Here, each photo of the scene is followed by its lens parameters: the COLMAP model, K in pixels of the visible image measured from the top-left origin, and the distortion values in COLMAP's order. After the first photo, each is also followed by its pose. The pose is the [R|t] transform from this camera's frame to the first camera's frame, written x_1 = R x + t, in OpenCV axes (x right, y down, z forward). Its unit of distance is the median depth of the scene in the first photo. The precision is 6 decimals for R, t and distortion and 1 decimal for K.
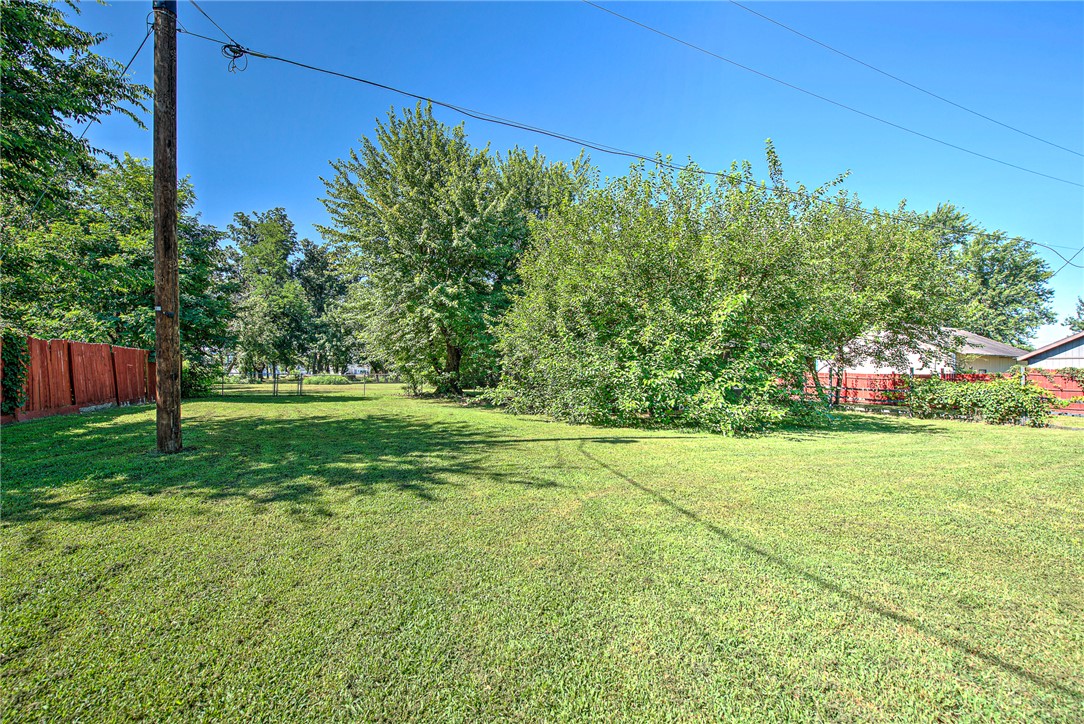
lens RADIAL K [[425.7, 0, 542.0], [0, 425.7, 362.0], [0, 0, 1]] dist [-0.001836, -0.000810]
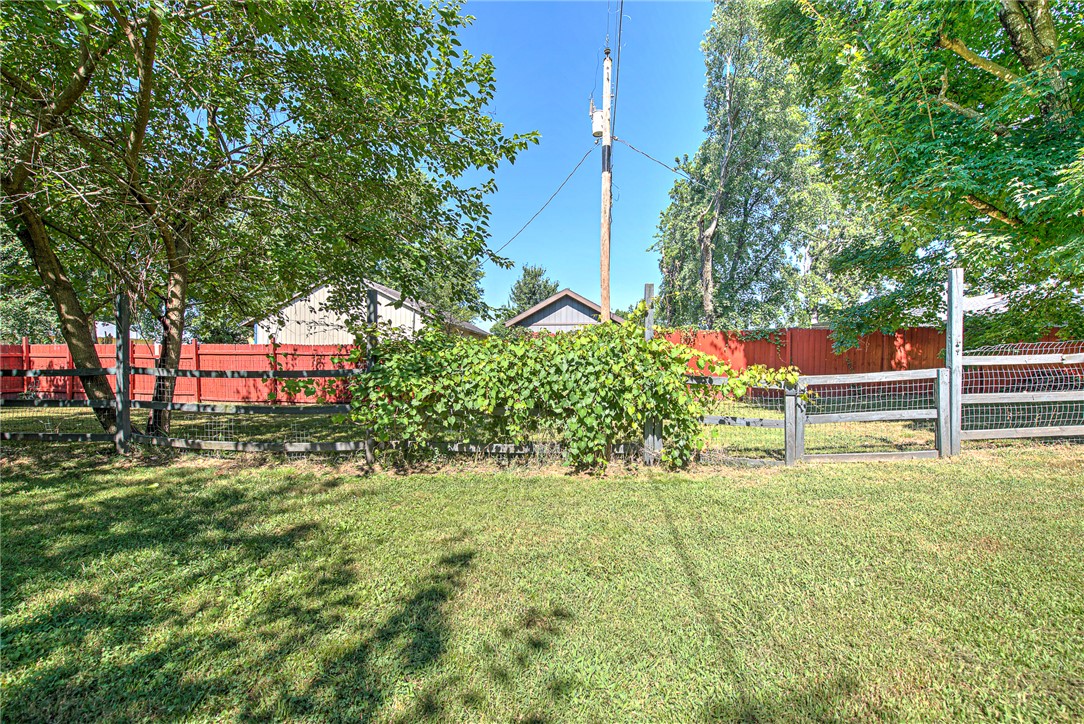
lens RADIAL K [[425.7, 0, 542.0], [0, 425.7, 362.0], [0, 0, 1]] dist [-0.001836, -0.000810]
pose [[0.460304, 0.000342, 0.887761, 0.691635], [-0.011005, 0.999925, 0.005321, 0.060543], [-0.887693, -0.012219, 0.460274, 0.792530]]
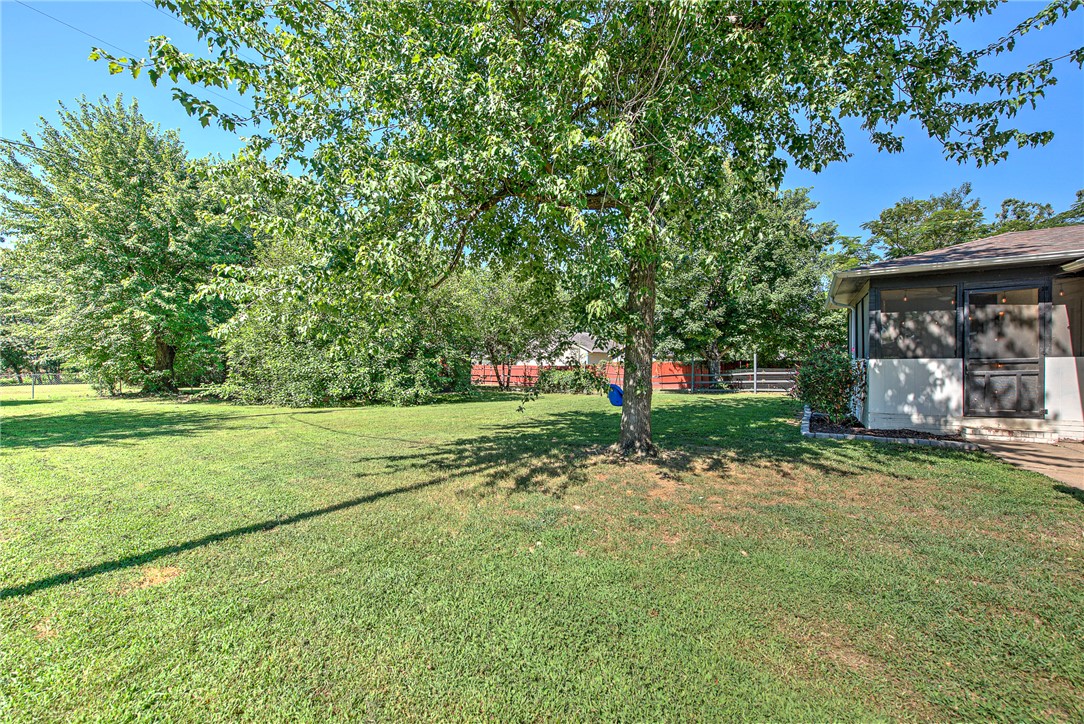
lens RADIAL K [[425.7, 0, 542.0], [0, 425.7, 362.0], [0, 0, 1]] dist [-0.001836, -0.000810]
pose [[0.851787, -0.009002, 0.523810, 0.024486], [-0.000323, 0.999843, 0.017707, -0.017832], [-0.523888, -0.015252, 0.851651, -0.397053]]
